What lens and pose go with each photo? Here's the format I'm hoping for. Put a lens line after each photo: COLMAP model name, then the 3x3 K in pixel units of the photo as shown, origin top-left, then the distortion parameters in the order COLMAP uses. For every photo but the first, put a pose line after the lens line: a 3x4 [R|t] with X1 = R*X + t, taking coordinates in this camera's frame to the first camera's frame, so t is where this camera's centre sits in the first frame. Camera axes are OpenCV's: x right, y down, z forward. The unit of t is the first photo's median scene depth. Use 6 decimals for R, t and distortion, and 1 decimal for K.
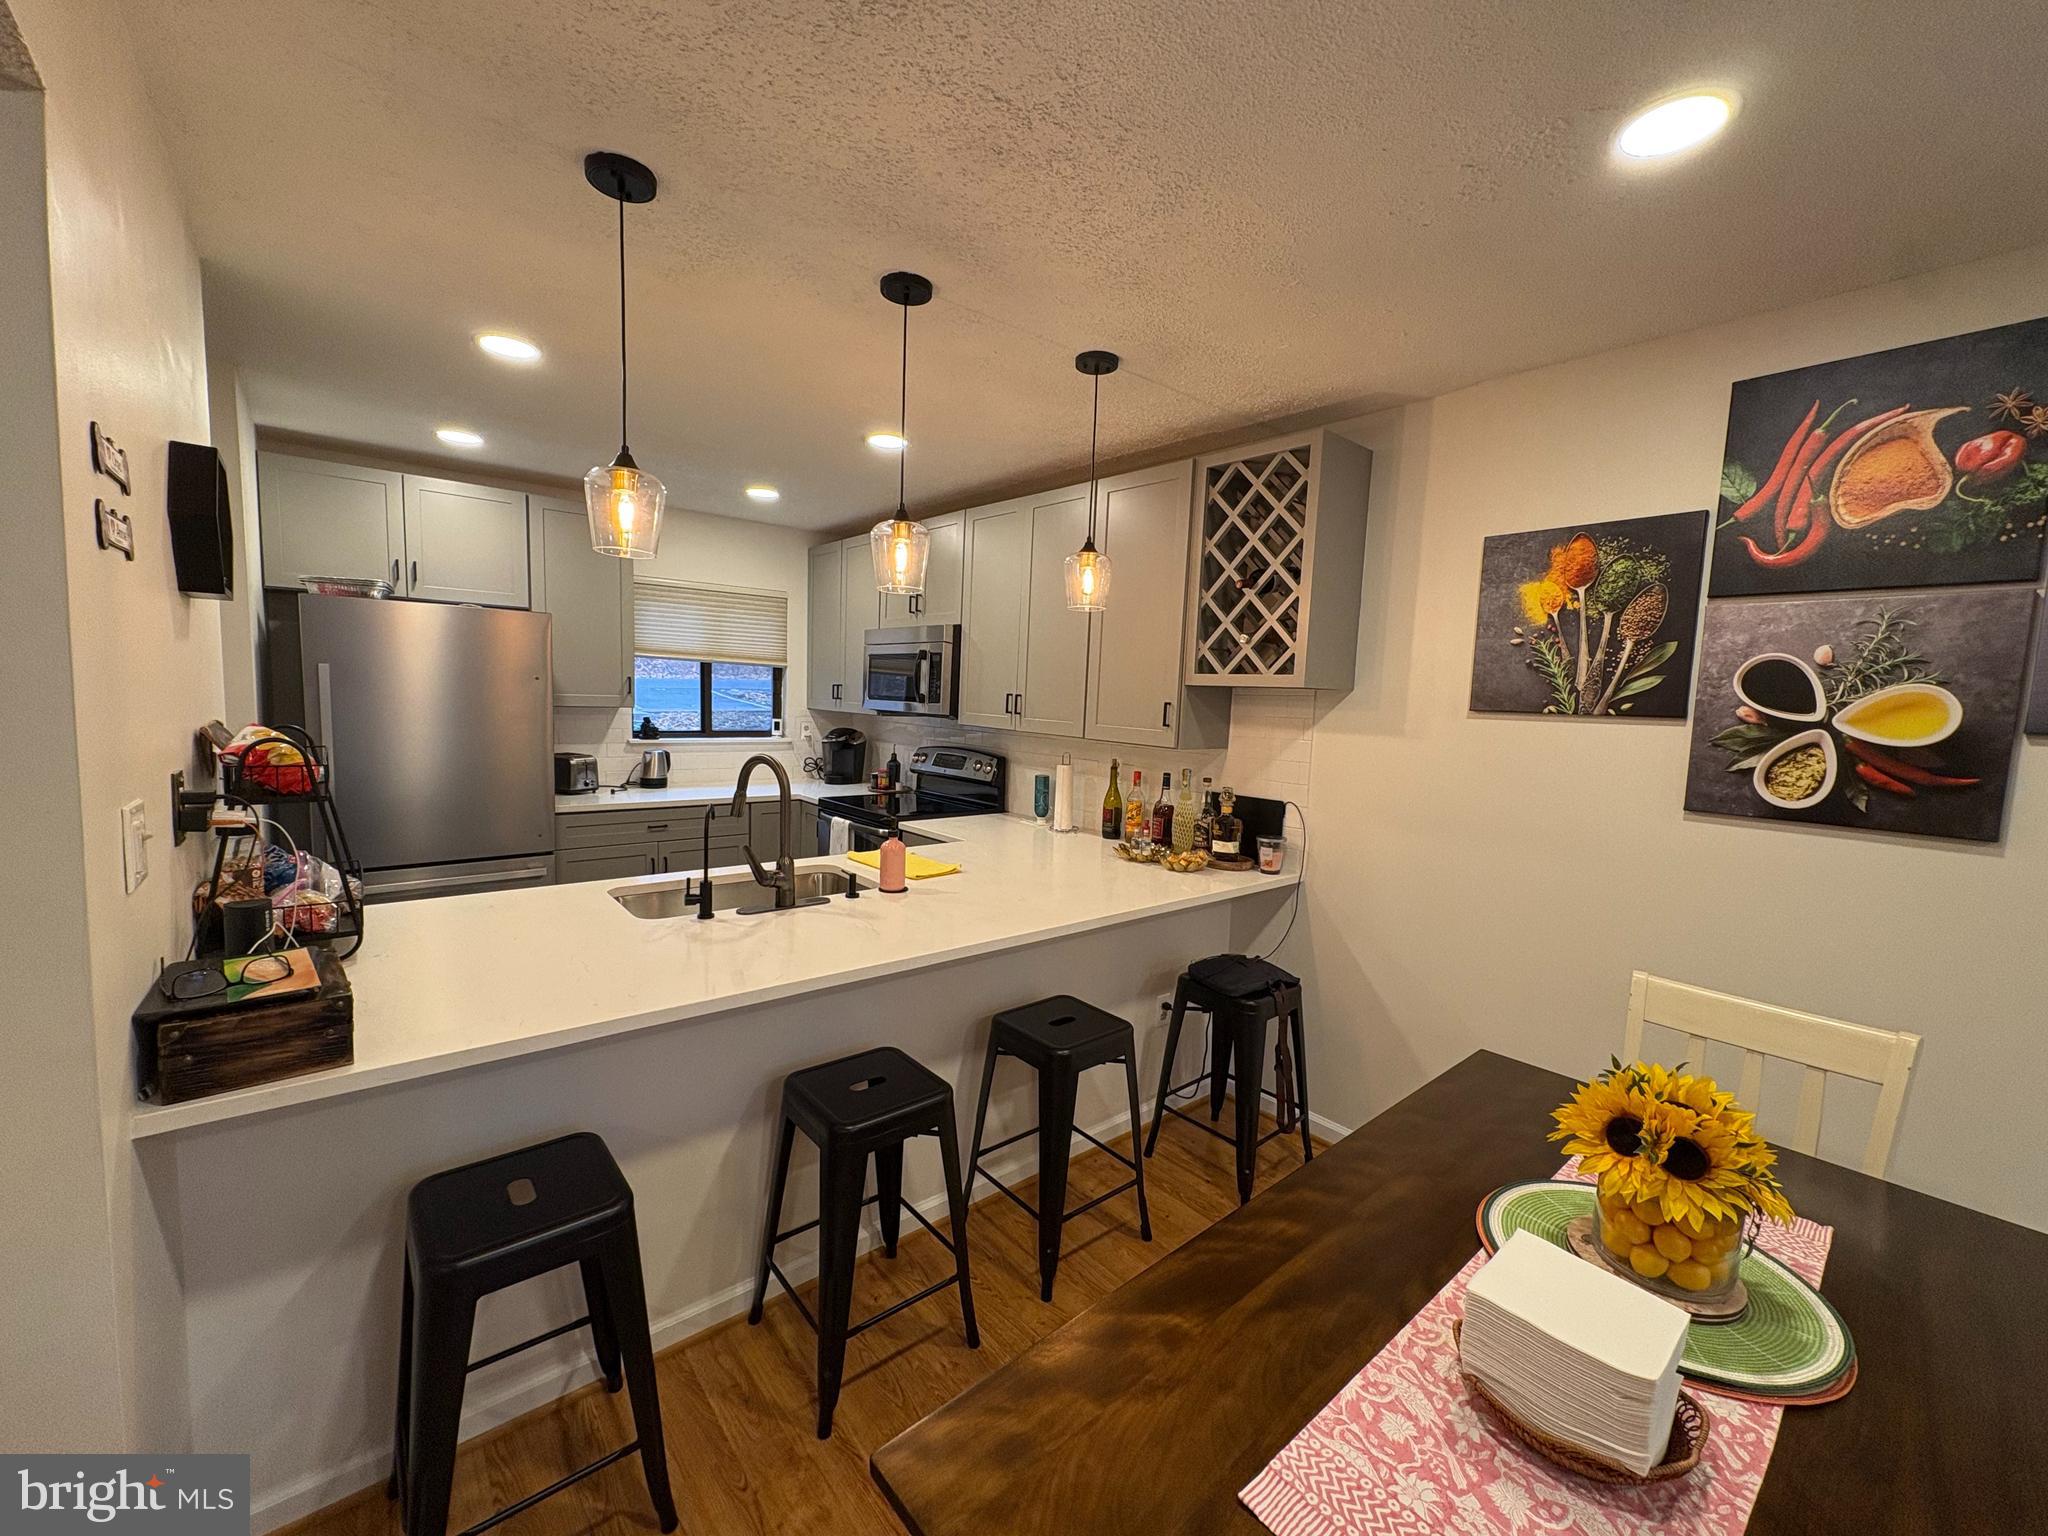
lens RADIAL K [[809.6, 0, 1028.9], [0, 809.6, 773.8], [0, 0, 1]] dist [0.000000, -0.000717]
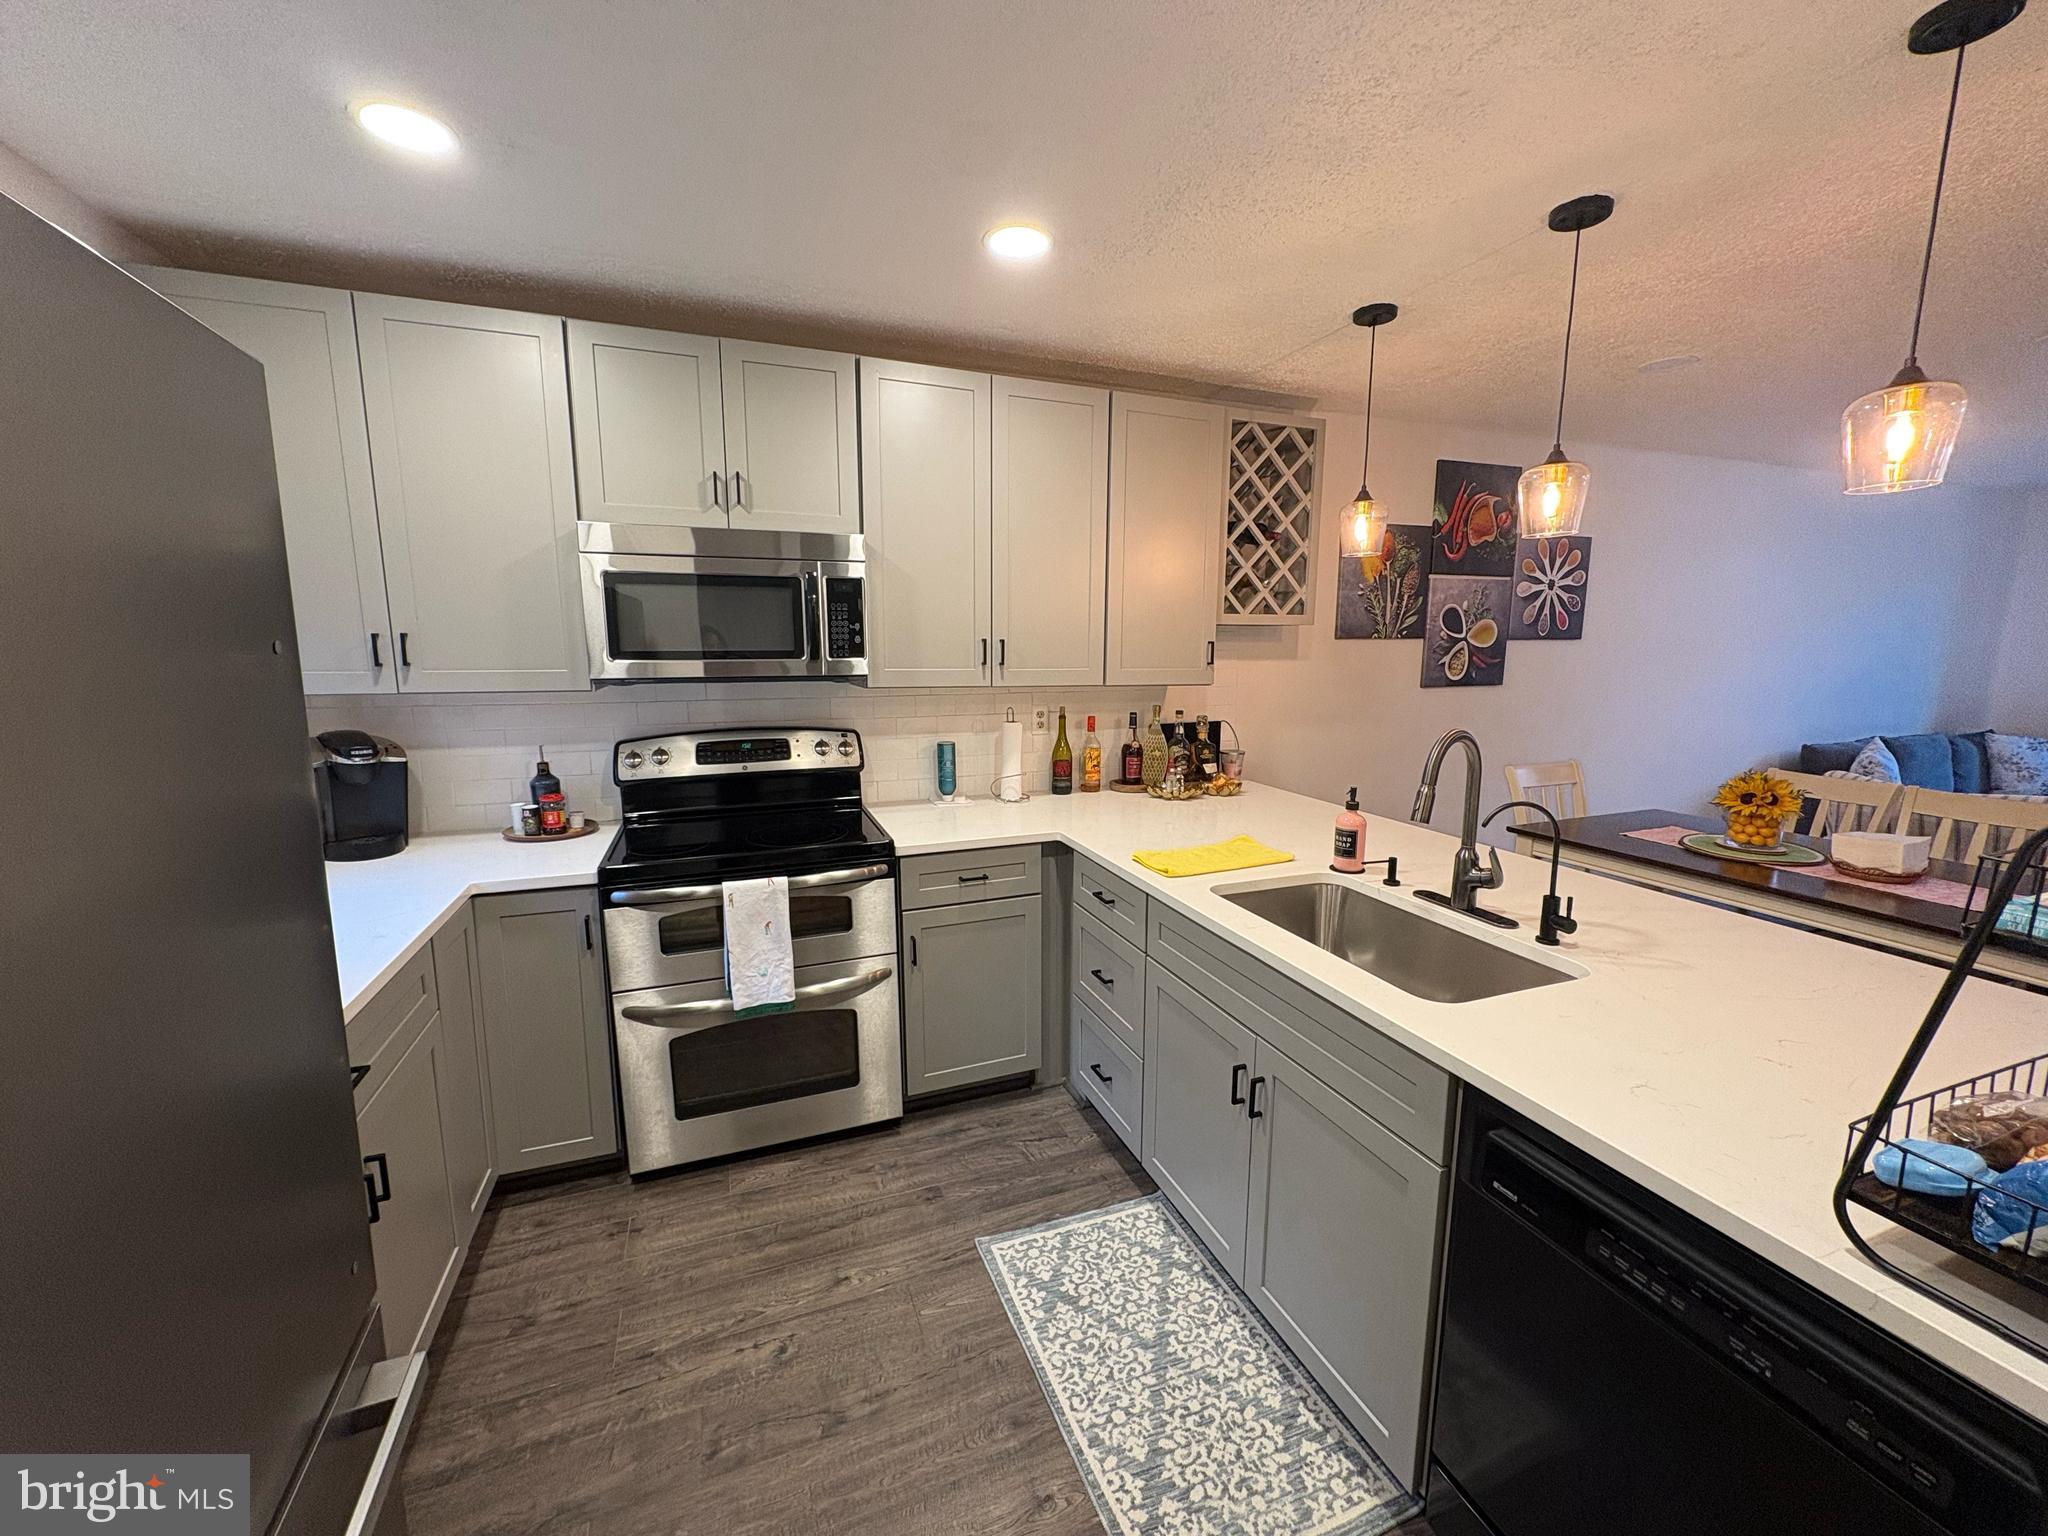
lens RADIAL K [[809.6, 0, 1028.9], [0, 809.6, 773.8], [0, 0, 1]] dist [0.000000, -0.000717]
pose [[0.329111, -0.192154, 0.924534, -1.259282], [0.105229, 0.980442, 0.166315, -0.165281], [-0.938410, 0.042552, 0.342894, 1.200595]]
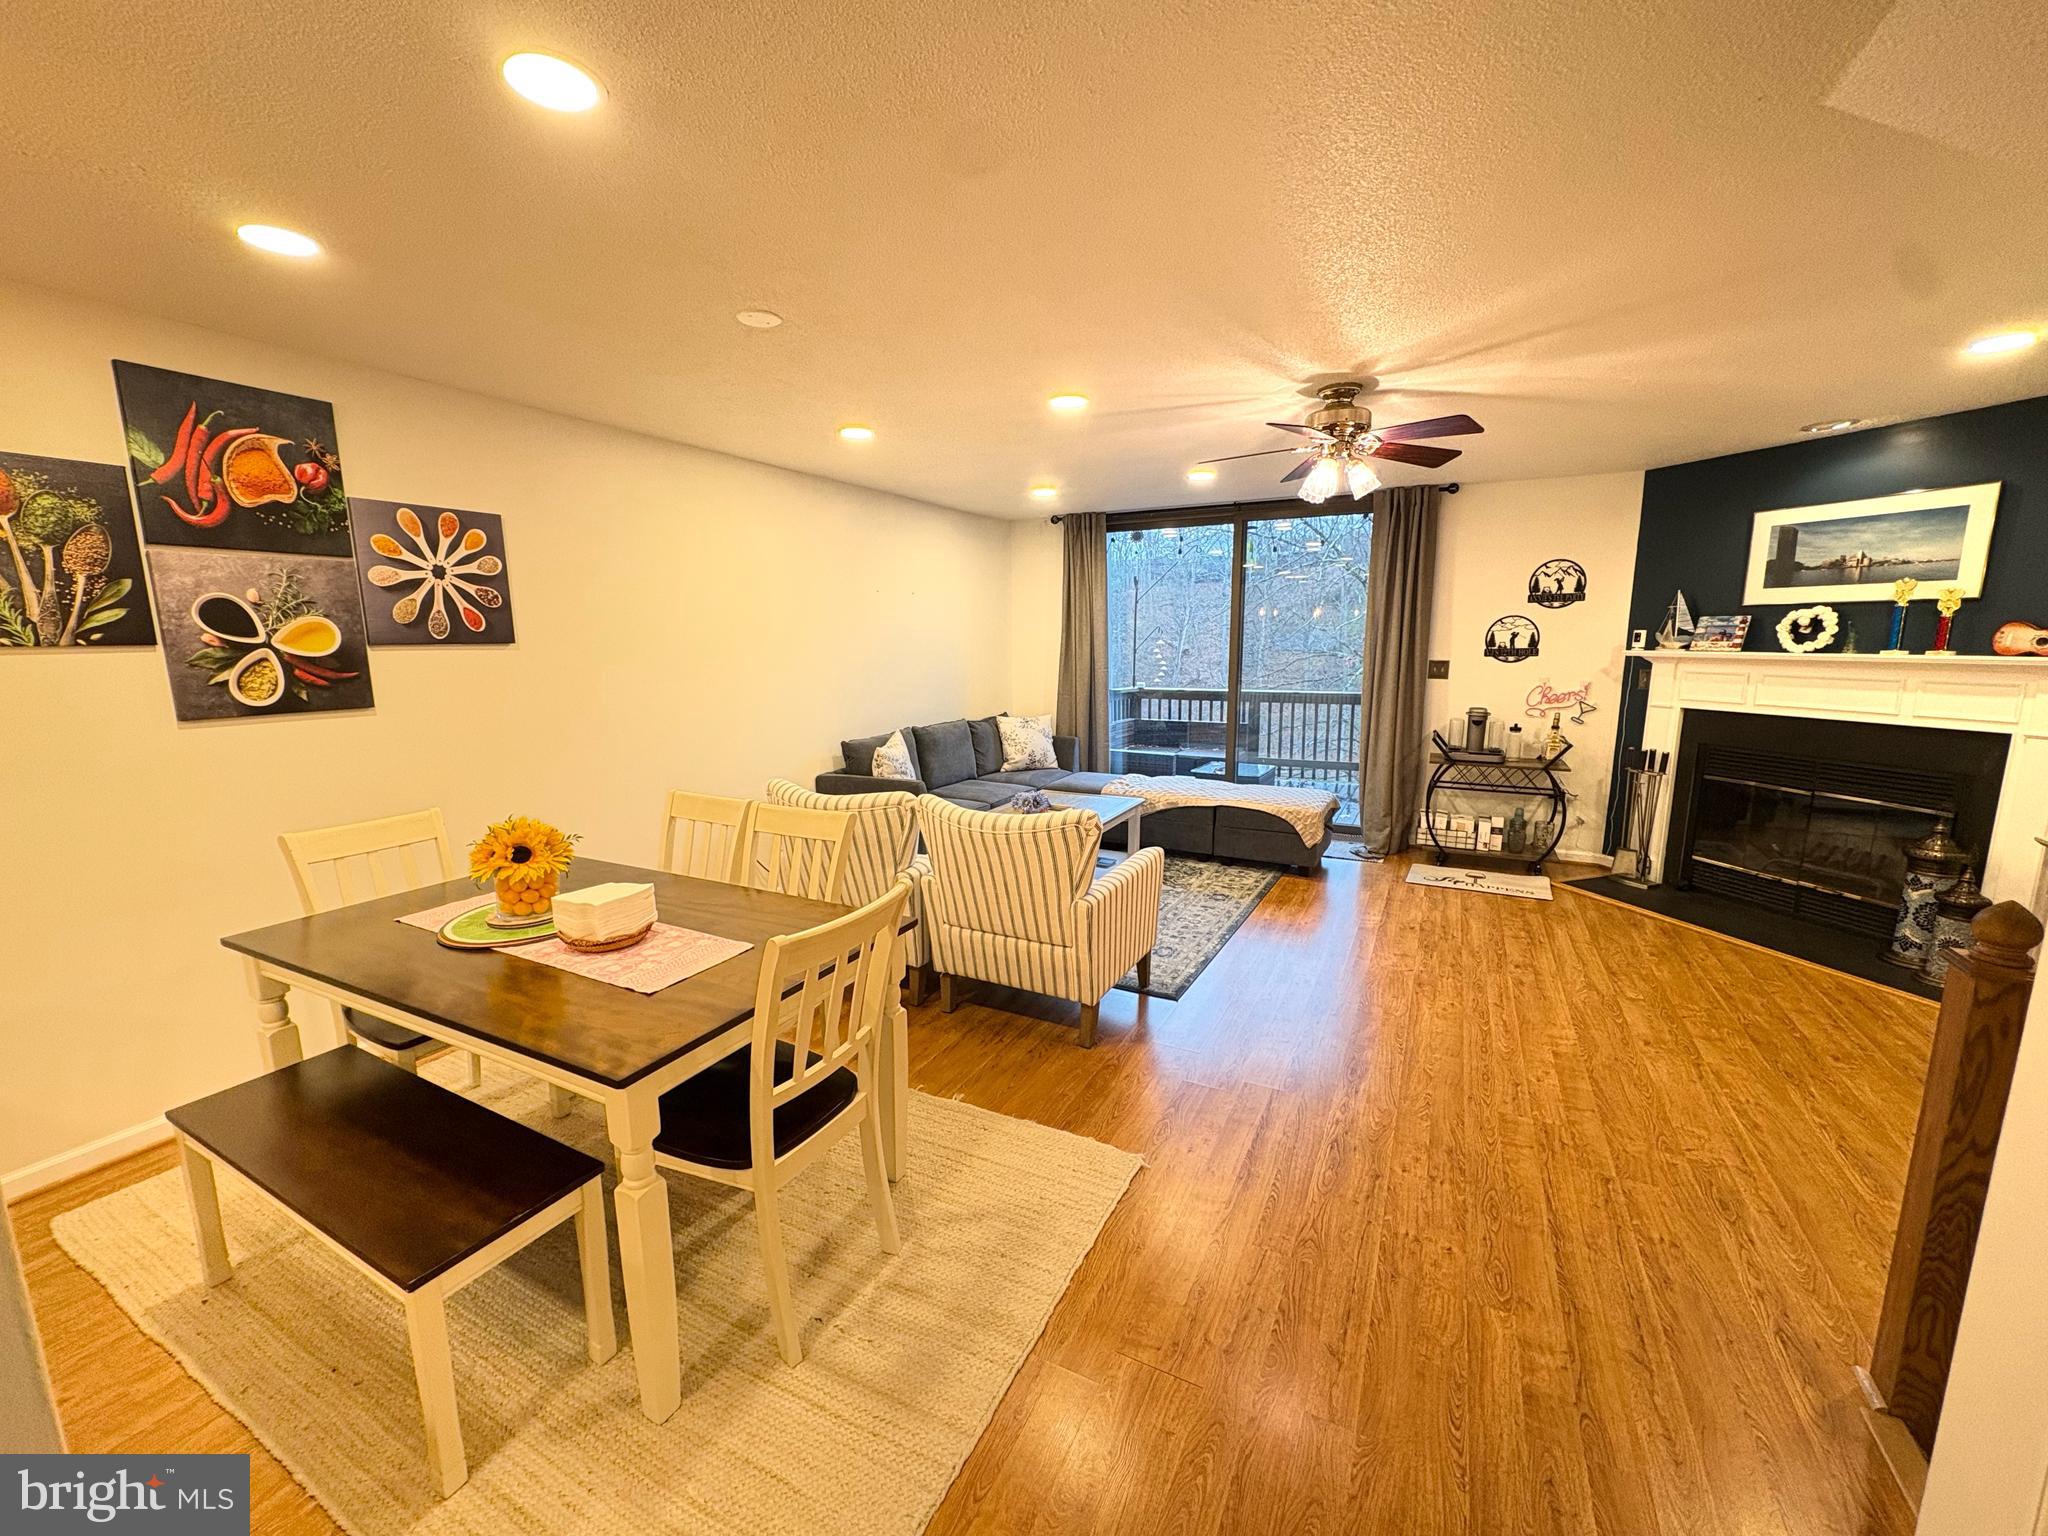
lens RADIAL K [[809.6, 0, 1028.9], [0, 809.6, 773.8], [0, 0, 1]] dist [0.000000, -0.000717]
pose [[-0.381442, -0.188761, 0.904915, -0.777221], [0.081606, 0.968231, 0.236367, -0.060174], [-0.920784, 0.164007, -0.353920, 0.263523]]
